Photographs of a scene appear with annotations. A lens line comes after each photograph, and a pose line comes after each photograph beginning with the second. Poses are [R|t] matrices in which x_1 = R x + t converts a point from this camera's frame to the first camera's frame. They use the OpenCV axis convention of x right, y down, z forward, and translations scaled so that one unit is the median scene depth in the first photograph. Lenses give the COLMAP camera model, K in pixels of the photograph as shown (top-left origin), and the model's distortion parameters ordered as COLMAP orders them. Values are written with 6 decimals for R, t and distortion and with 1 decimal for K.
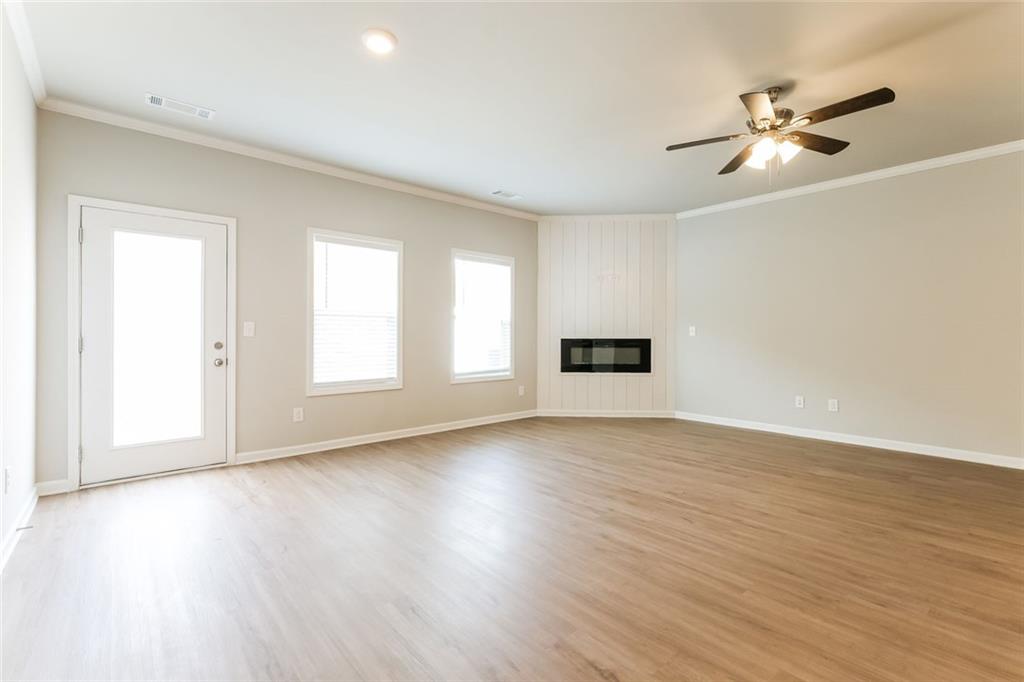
lens RADIAL K [[452.2, 0, 505.1], [0, 452.2, 332.9], [0, 0, 1]] dist [-0.000845, -0.000845]
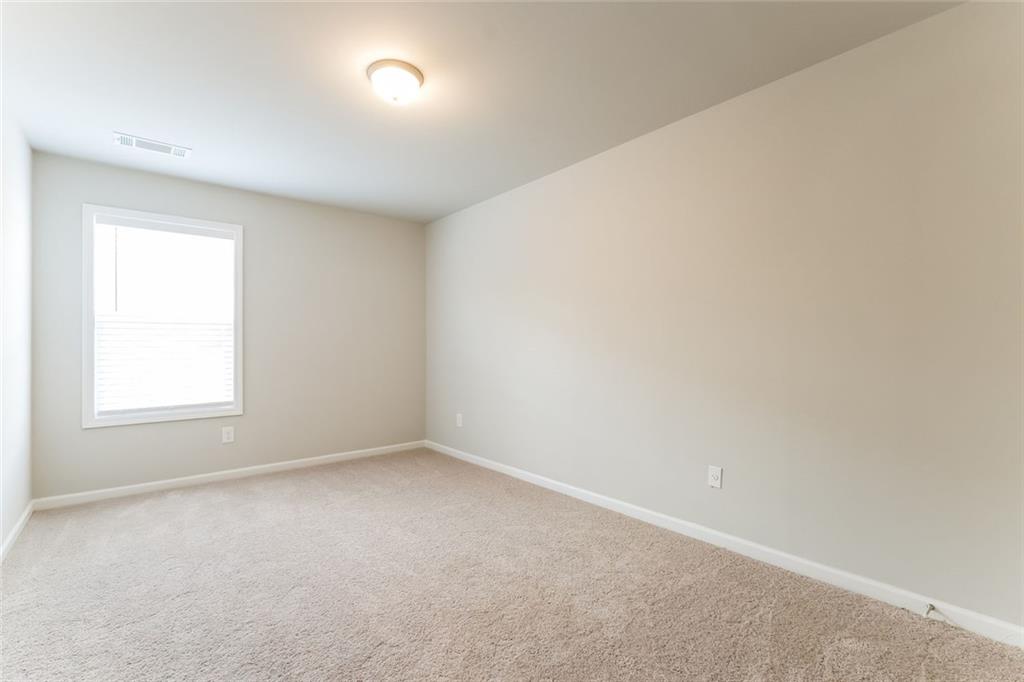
lens RADIAL K [[452.2, 0, 518.2], [0, 452.2, 339.4], [0, 0, 1]] dist [-0.000845, -0.000845]
pose [[0.999894, -0.010264, -0.010350, 0.304628], [0.010250, 0.999947, -0.001363, -0.001648], [0.010363, 0.001257, 0.999946, 0.271016]]
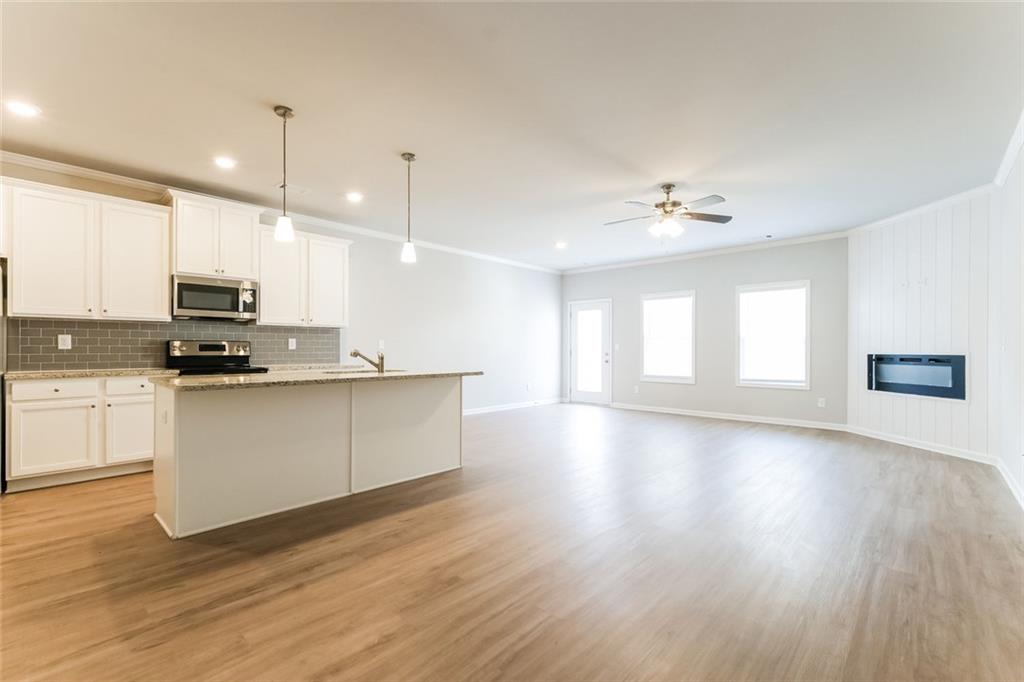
lens RADIAL K [[452.2, 0, 517.0], [0, 452.2, 346.0], [0, 0, 1]] dist [-0.000845, -0.000845]
pose [[0.127643, -0.008566, -0.991783, 1.477793], [-0.000075, 0.999963, -0.008647, 0.005656], [0.991820, 0.001178, 0.127638, 0.227101]]
